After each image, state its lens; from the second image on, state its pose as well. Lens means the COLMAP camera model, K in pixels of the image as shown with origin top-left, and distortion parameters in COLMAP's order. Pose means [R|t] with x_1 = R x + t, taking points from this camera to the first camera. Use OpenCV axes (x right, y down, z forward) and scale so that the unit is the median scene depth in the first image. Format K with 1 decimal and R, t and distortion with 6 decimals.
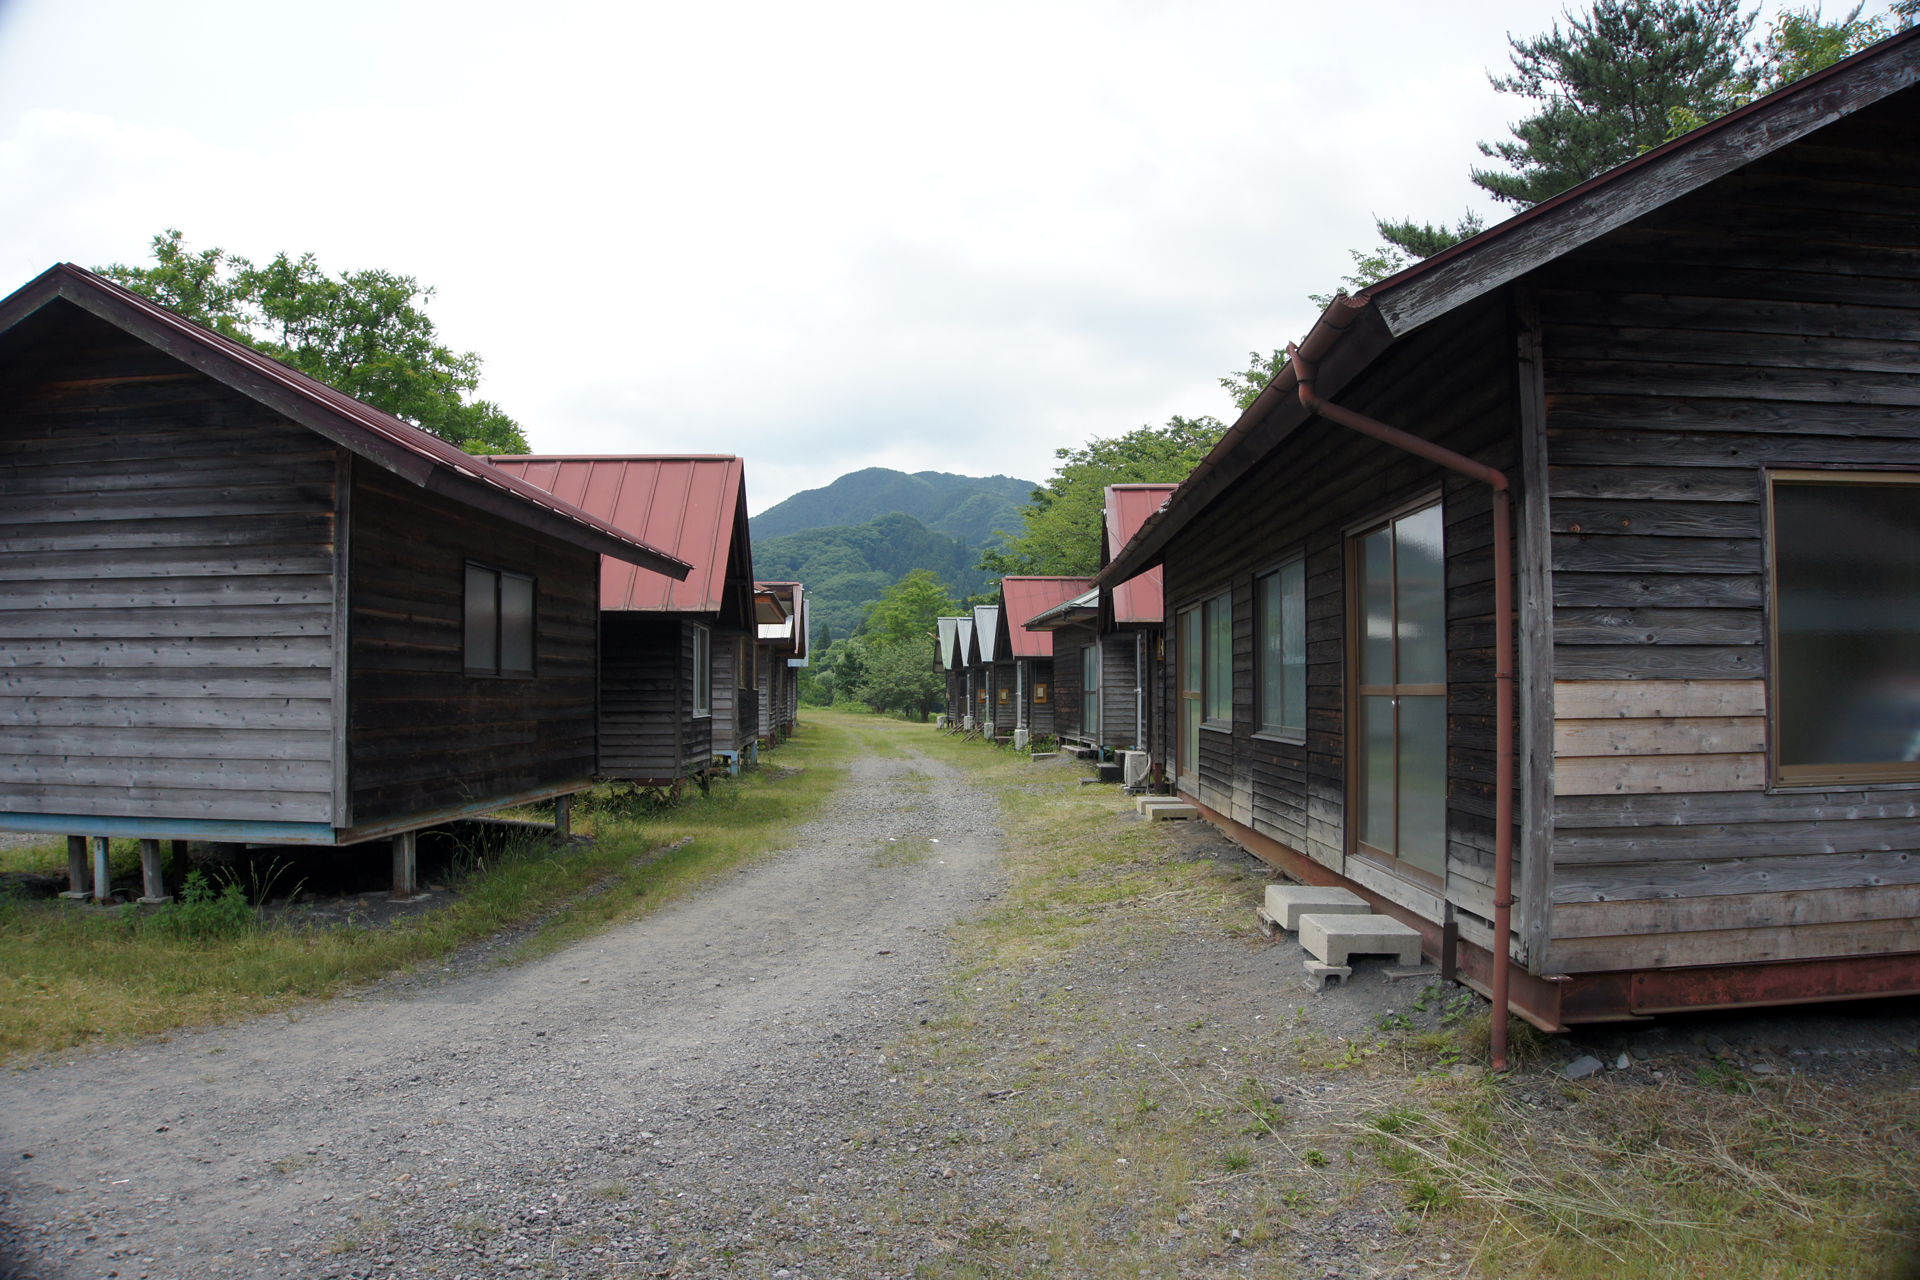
lens RADIAL K [[1348.8, 0, 959.8], [0, 1348.8, 645.8], [0, 0, 1]] dist [-0.116281, -0.004660]
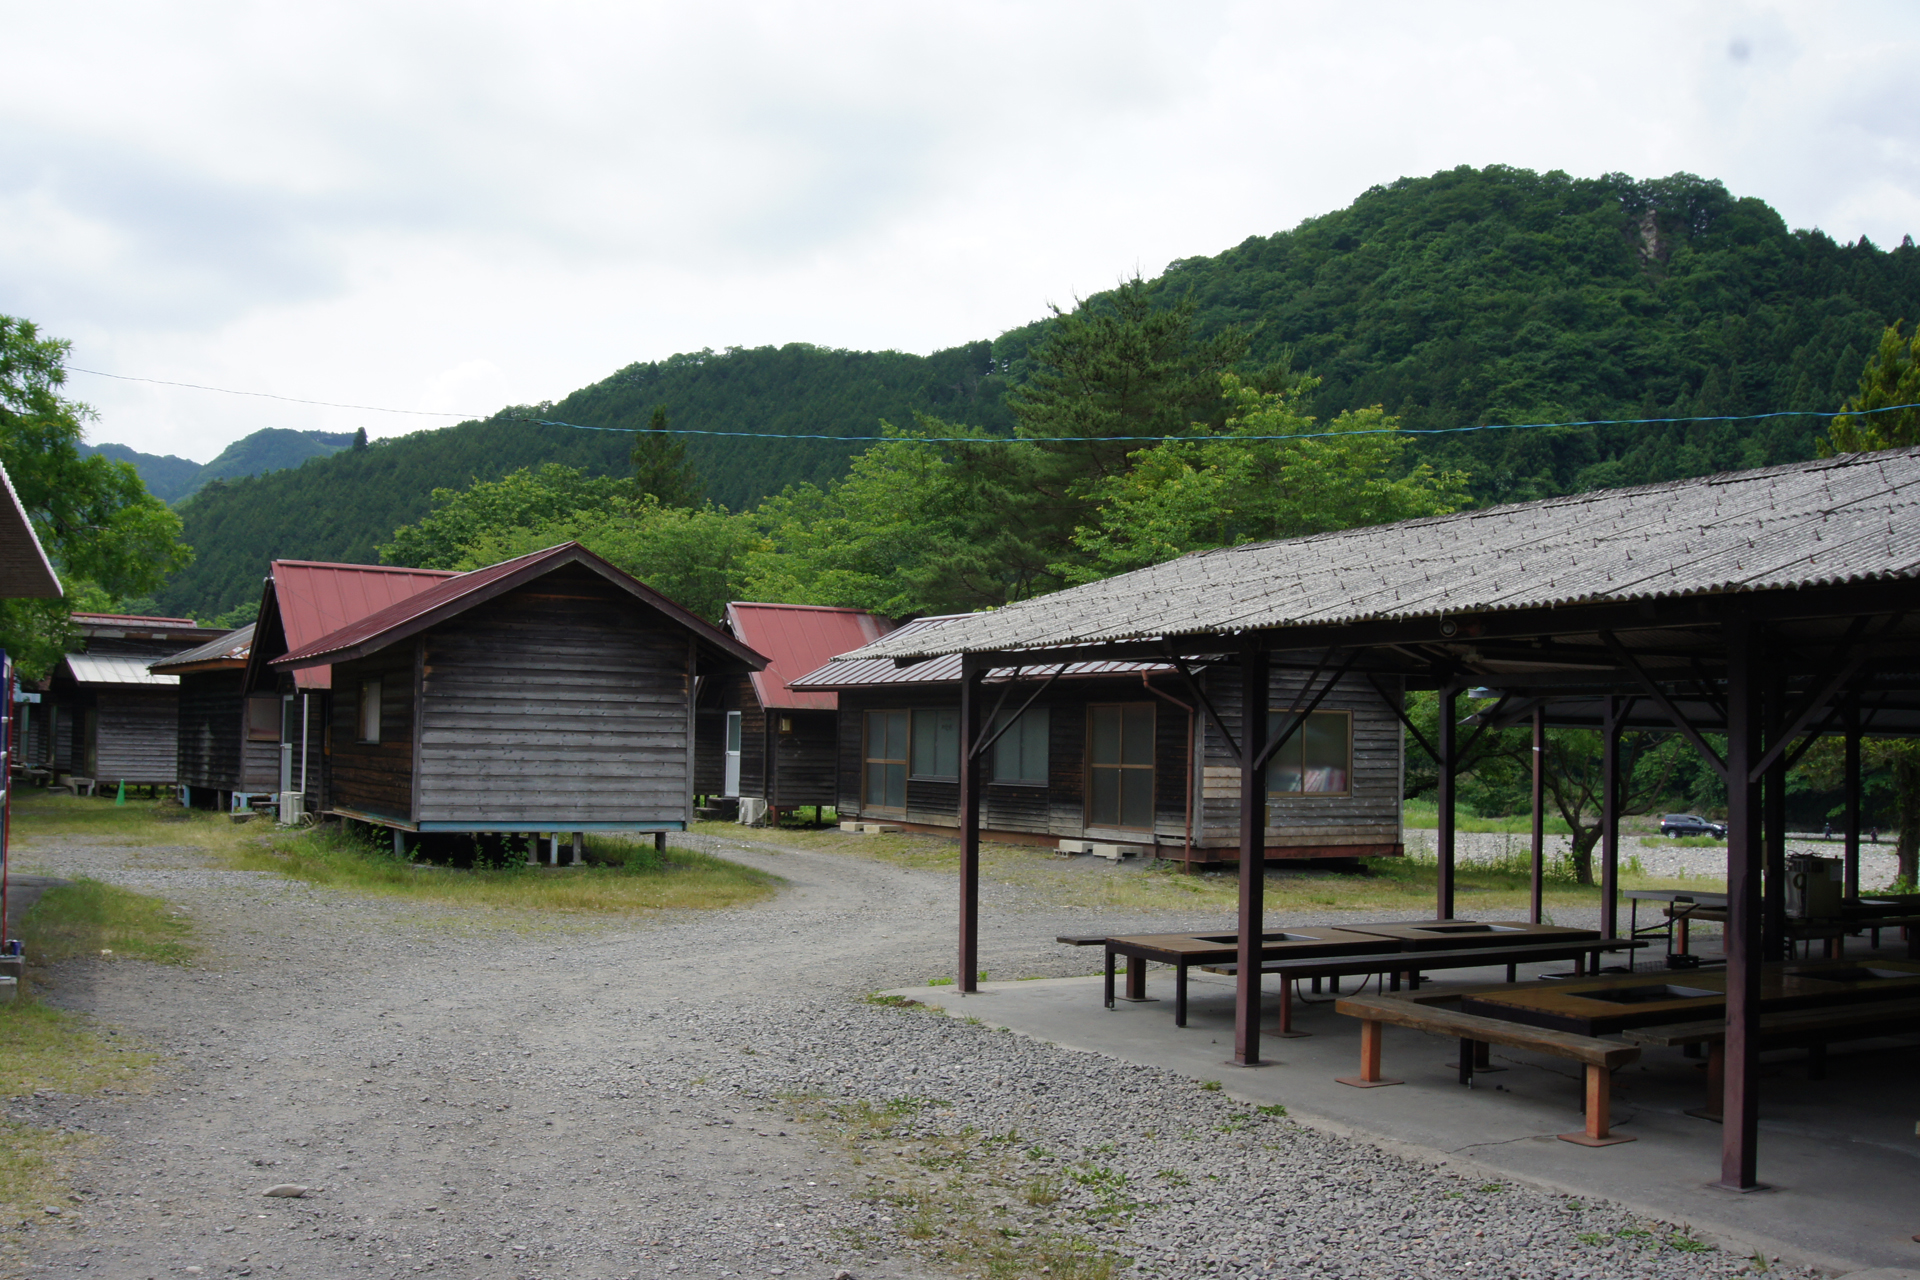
lens RADIAL K [[1737.0, 0, 960.6], [0, 1737.0, 639.3], [0, 0, 1]] dist [0.005654, 0.001202]
pose [[0.840563, 0.051713, 0.539240, -1.610404], [-0.039196, 0.998630, -0.034669, -0.077495], [-0.540294, 0.008005, 0.841438, -1.582197]]
